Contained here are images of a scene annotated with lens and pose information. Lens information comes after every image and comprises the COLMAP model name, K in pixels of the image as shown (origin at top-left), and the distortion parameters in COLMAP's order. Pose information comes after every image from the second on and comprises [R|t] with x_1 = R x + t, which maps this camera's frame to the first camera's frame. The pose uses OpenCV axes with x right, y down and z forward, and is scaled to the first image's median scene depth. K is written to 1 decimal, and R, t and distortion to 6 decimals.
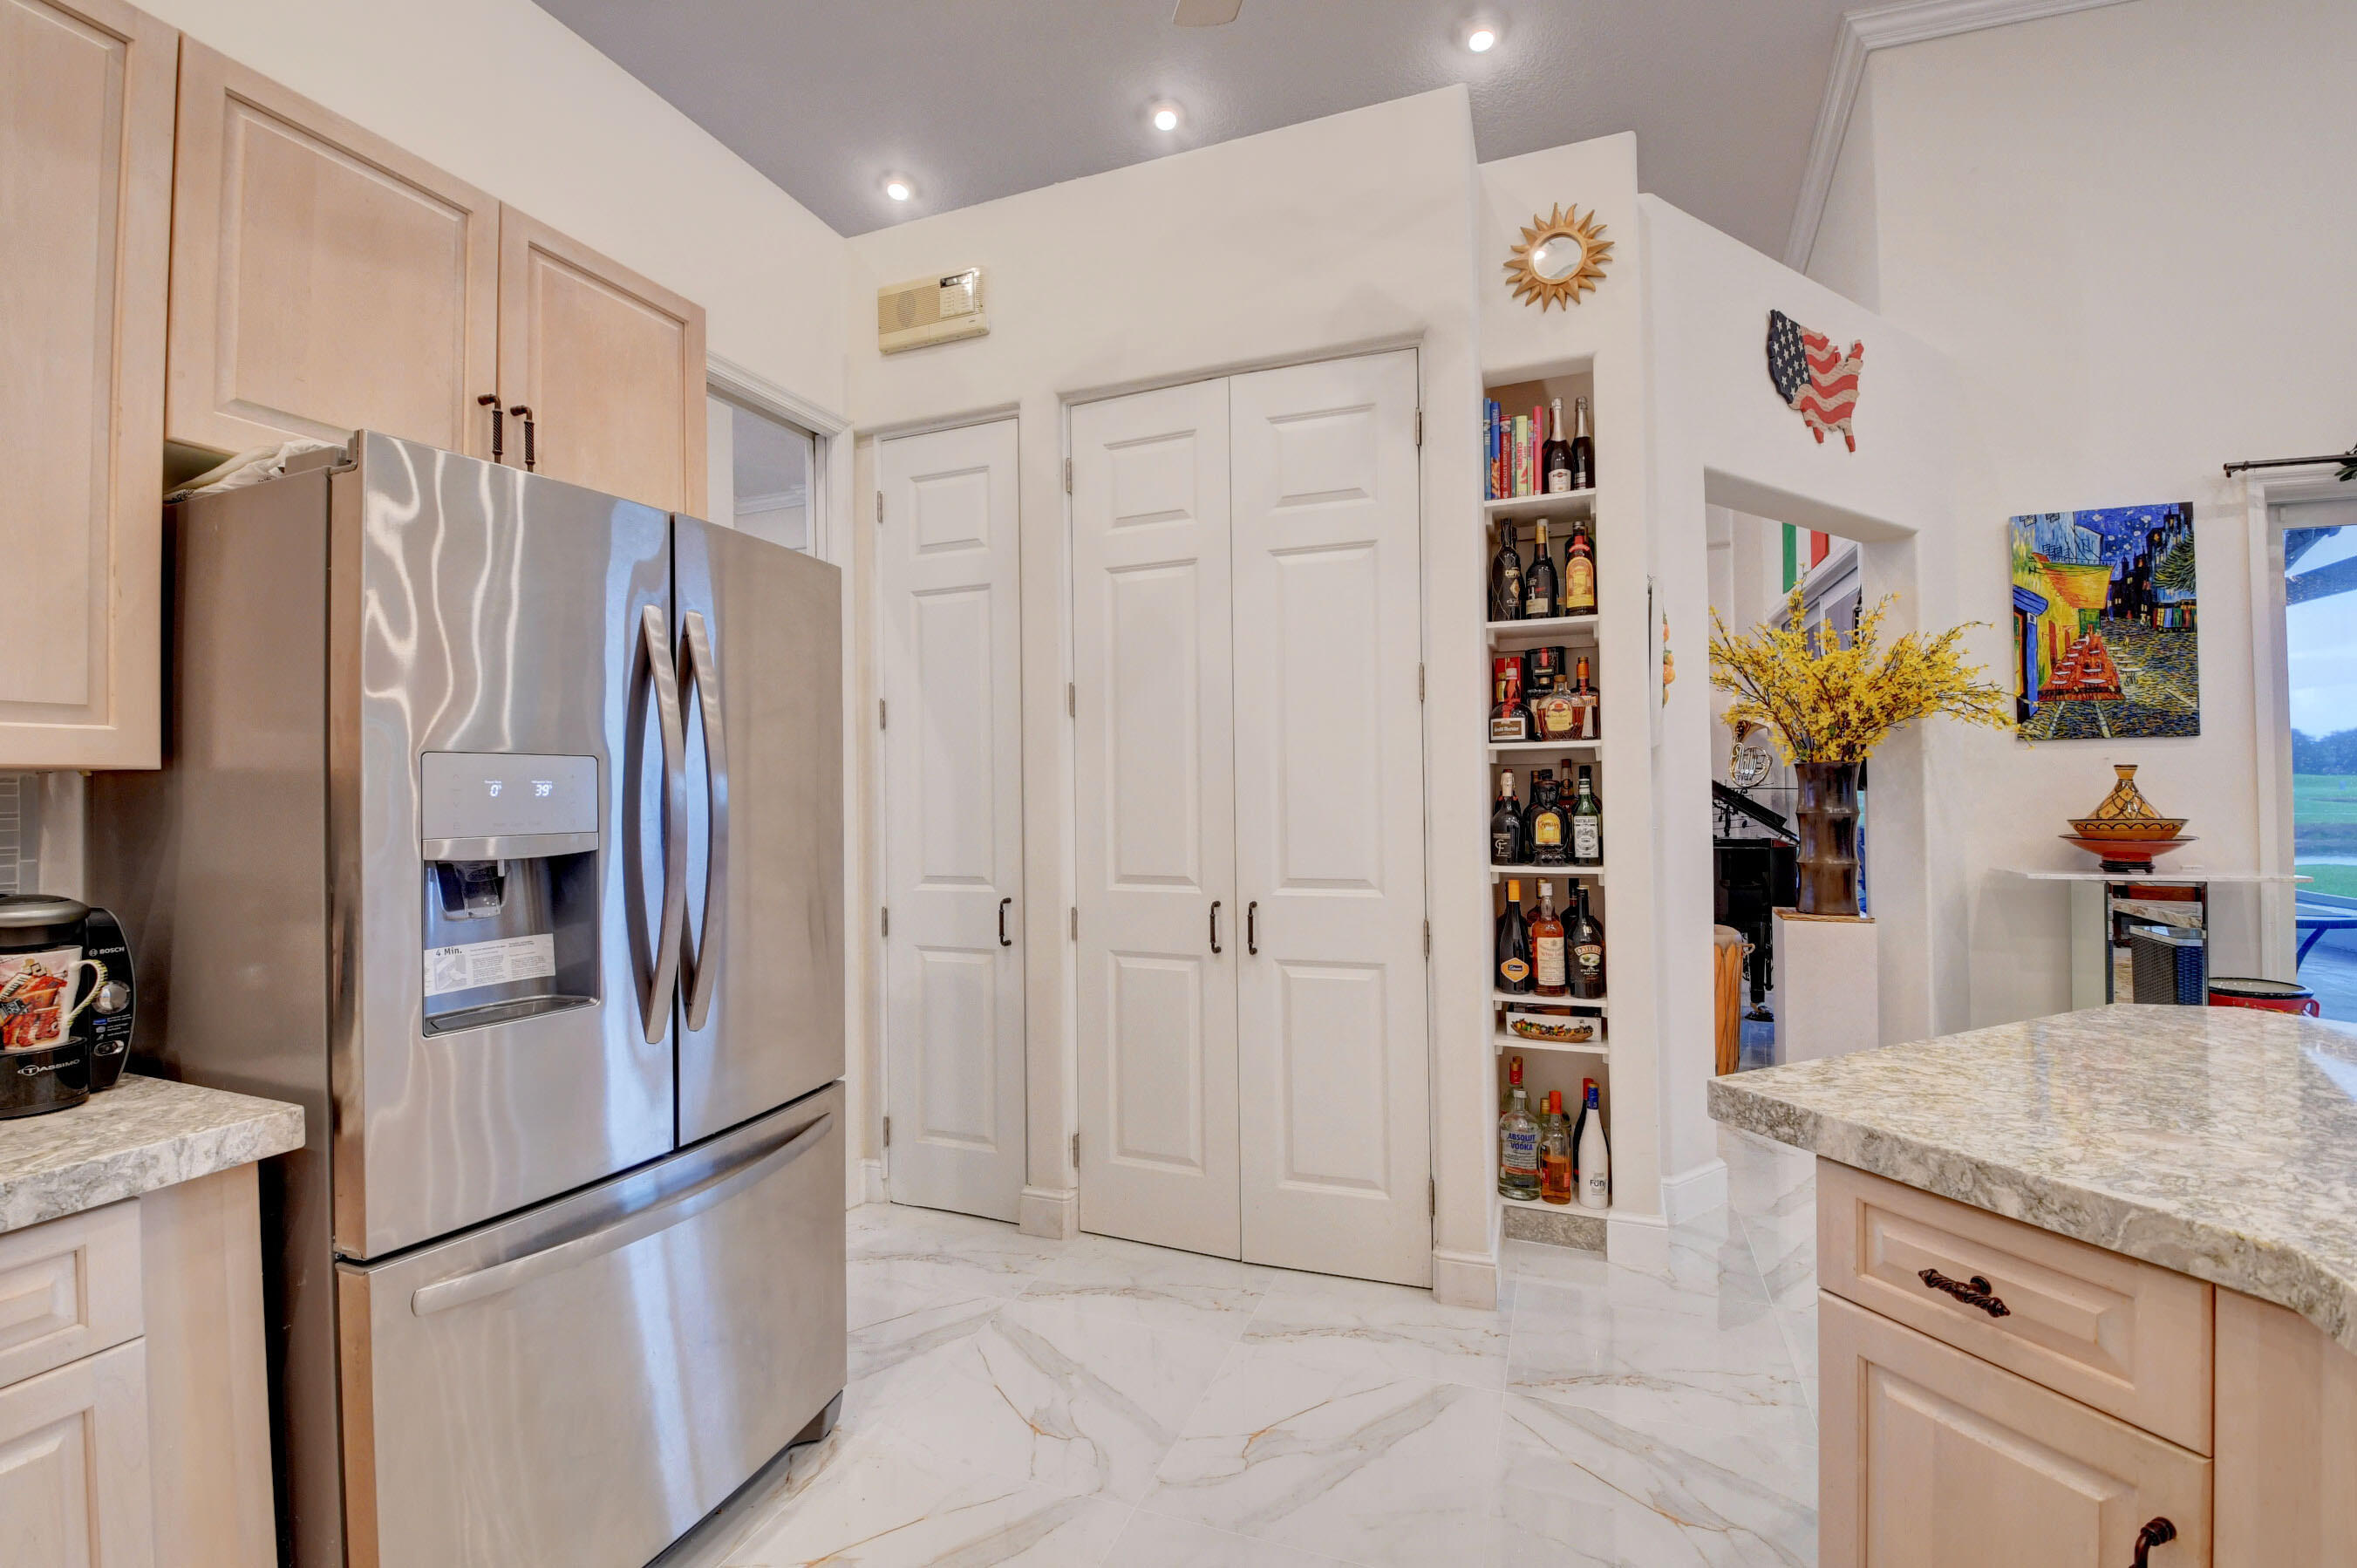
lens RADIAL K [[1033.9, 0, 1172.7], [0, 1033.9, 777.2], [0, 0, 1]] dist [0.015102, -0.027044]
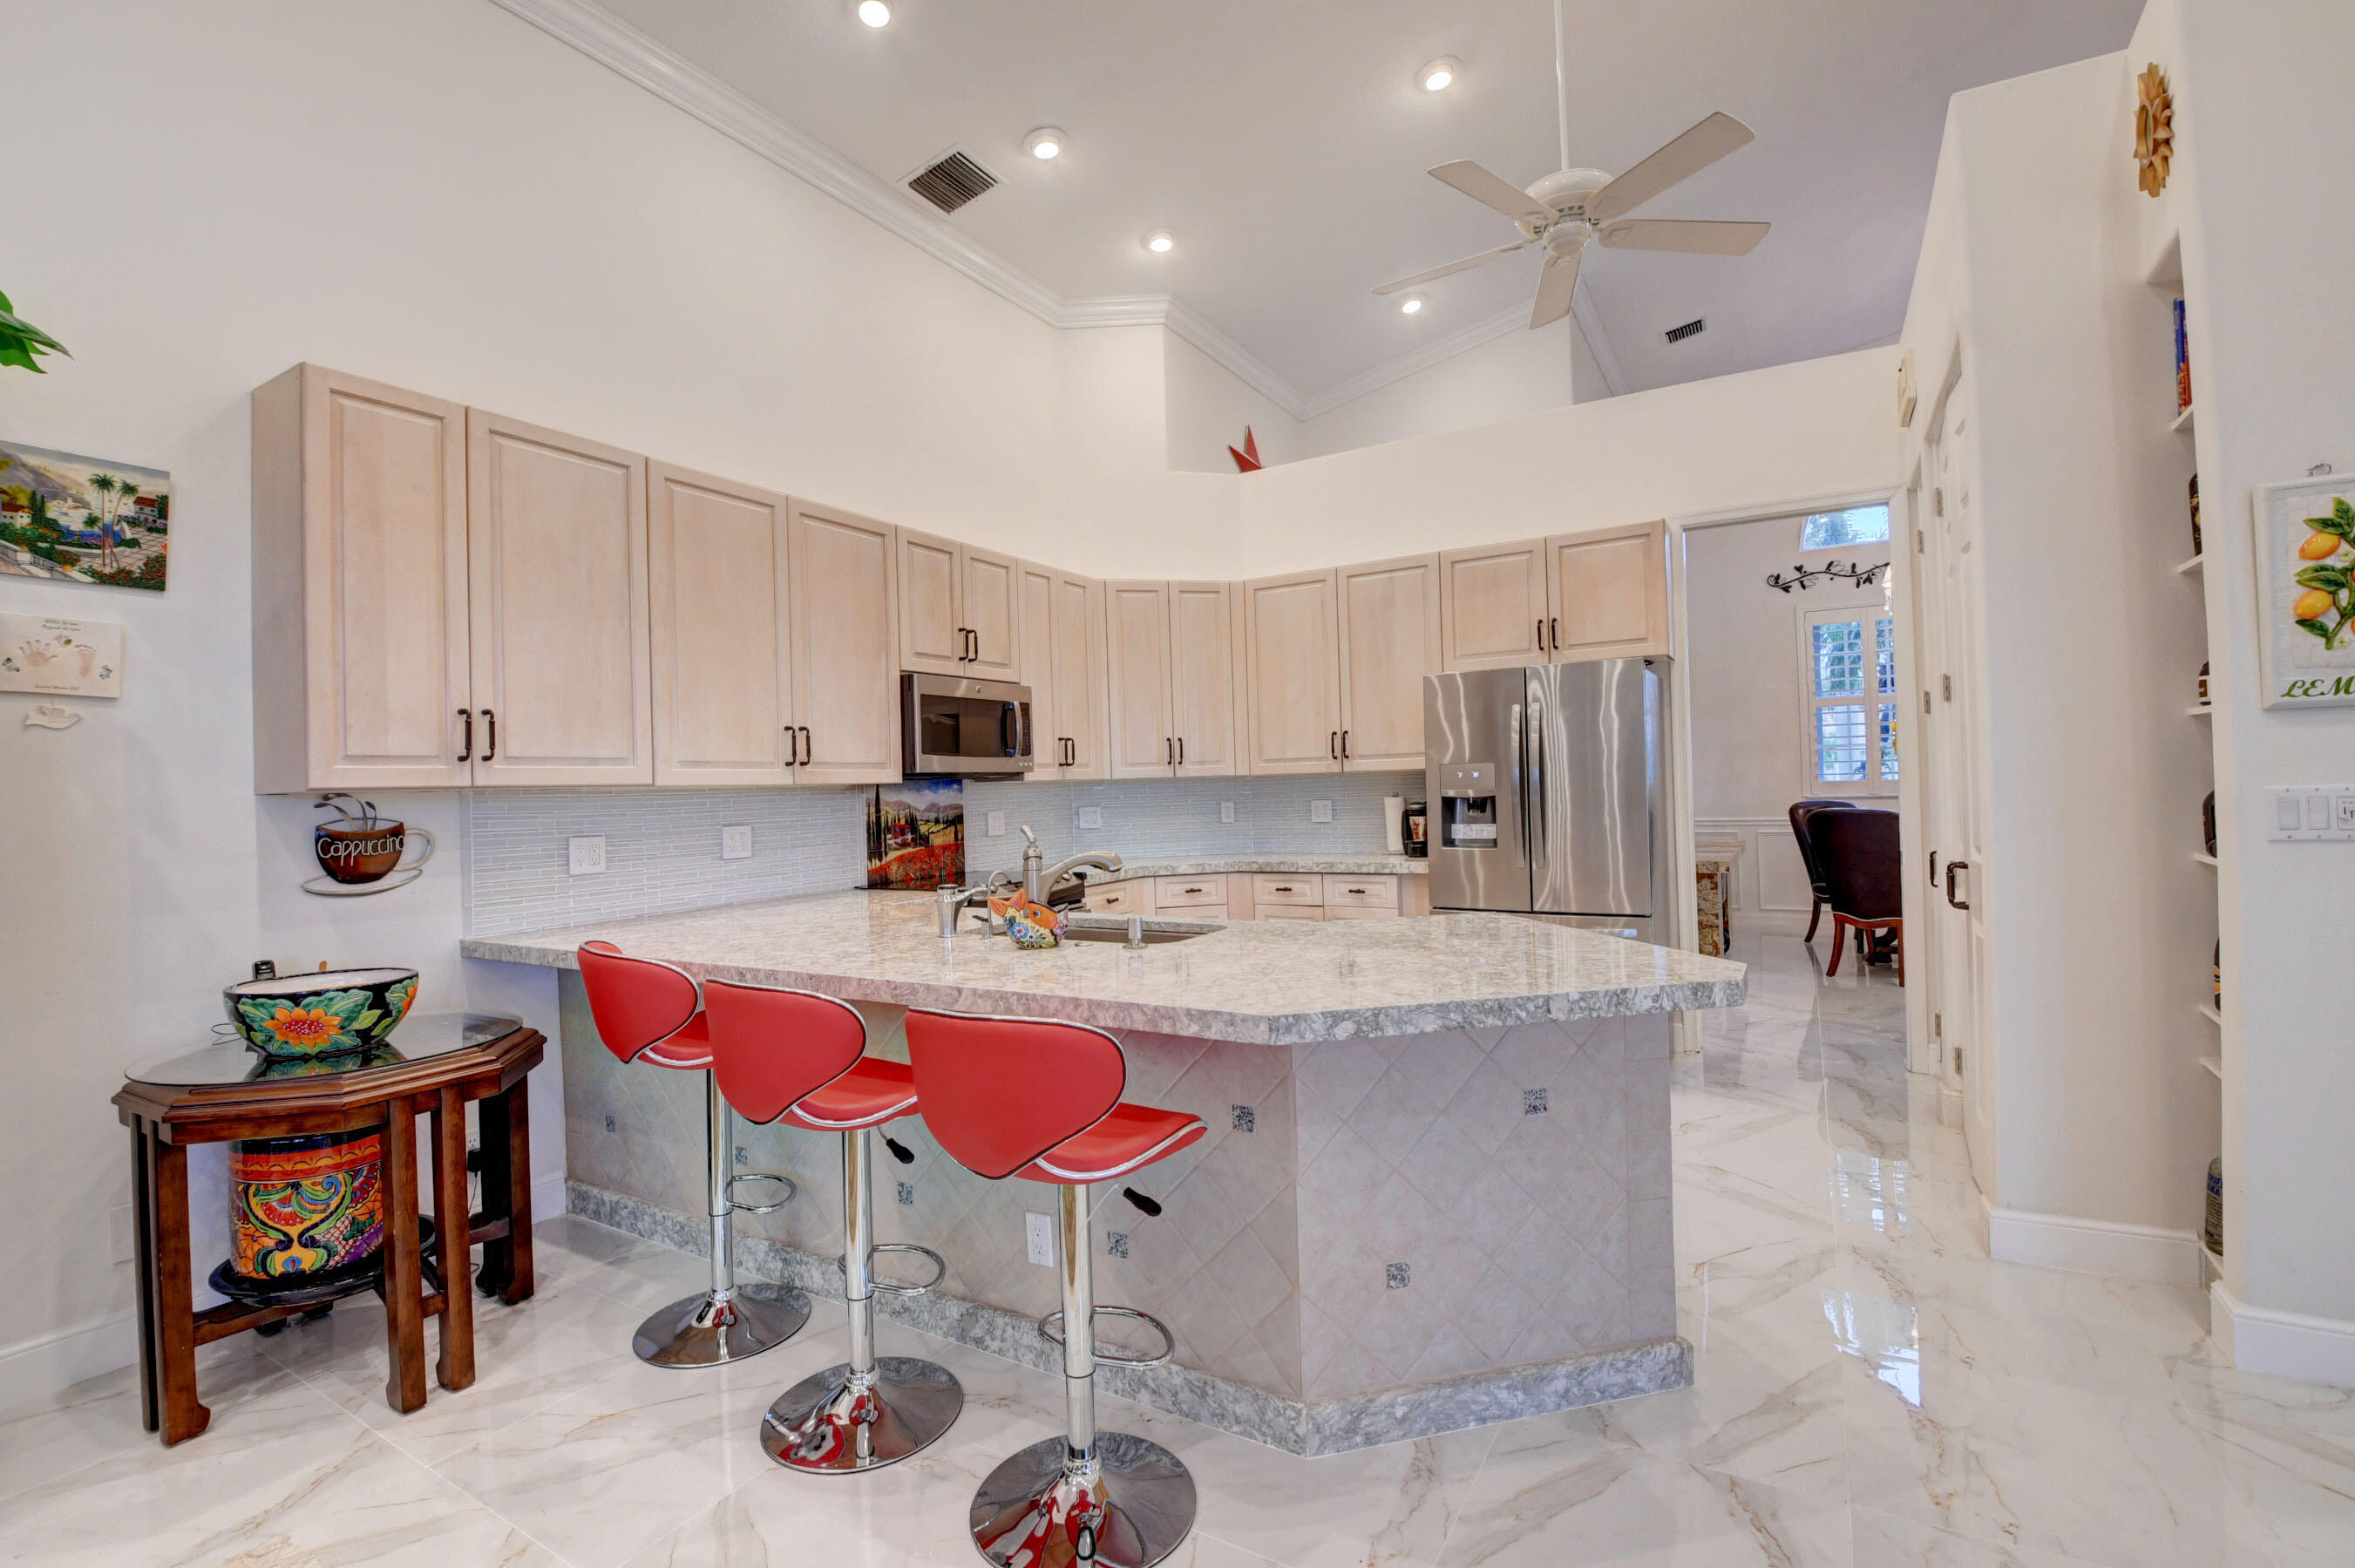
lens RADIAL K [[1033.0, 0, 1171.7], [0, 1033.0, 777.2], [0, 0, 1]] dist [0.015102, -0.027044]
pose [[-0.171791, 0.010894, -0.985073, 1.142332], [0.045161, 0.998975, 0.003172, -0.014820], [0.984098, -0.043942, -0.172107, 0.289733]]
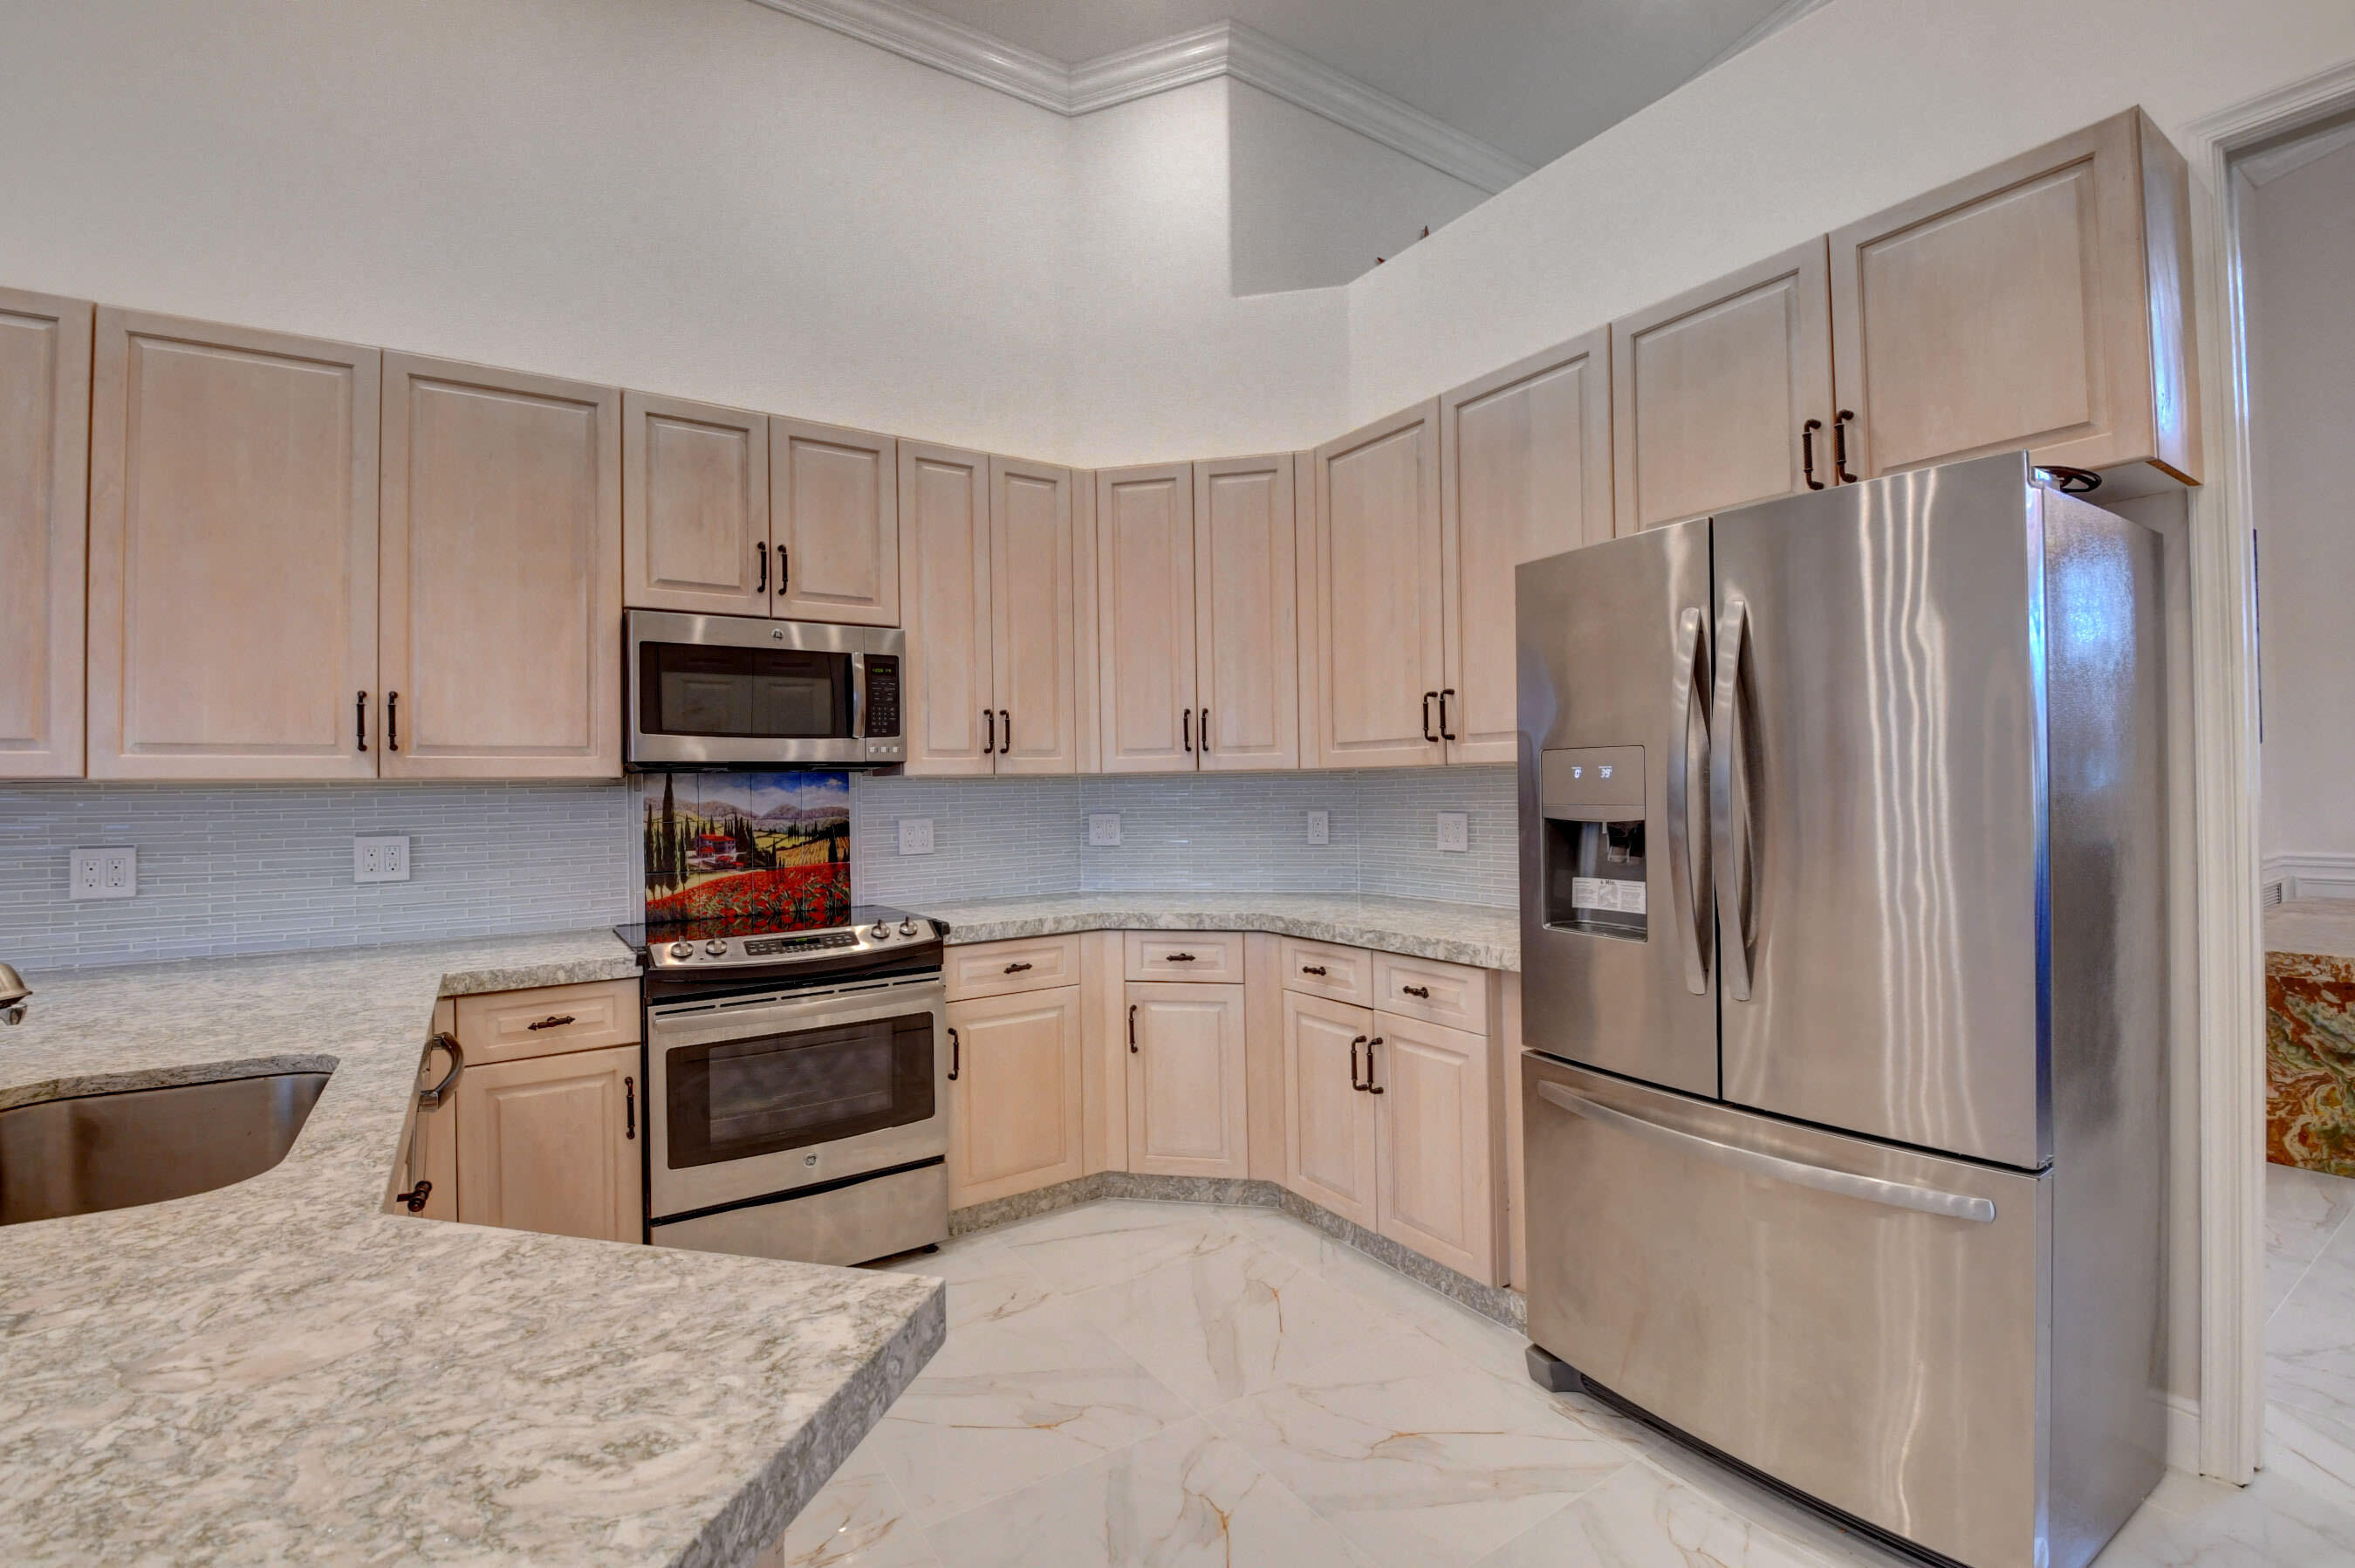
lens RADIAL K [[1026.9, 0, 1167.2], [0, 1026.9, 777.8], [0, 0, 1]] dist [0.026007, -0.040567]
pose [[-0.582672, 0.015693, -0.812556, 0.374050], [0.035847, 0.999337, -0.006405, 0.003077], [0.811916, -0.032859, -0.582848, 0.592920]]
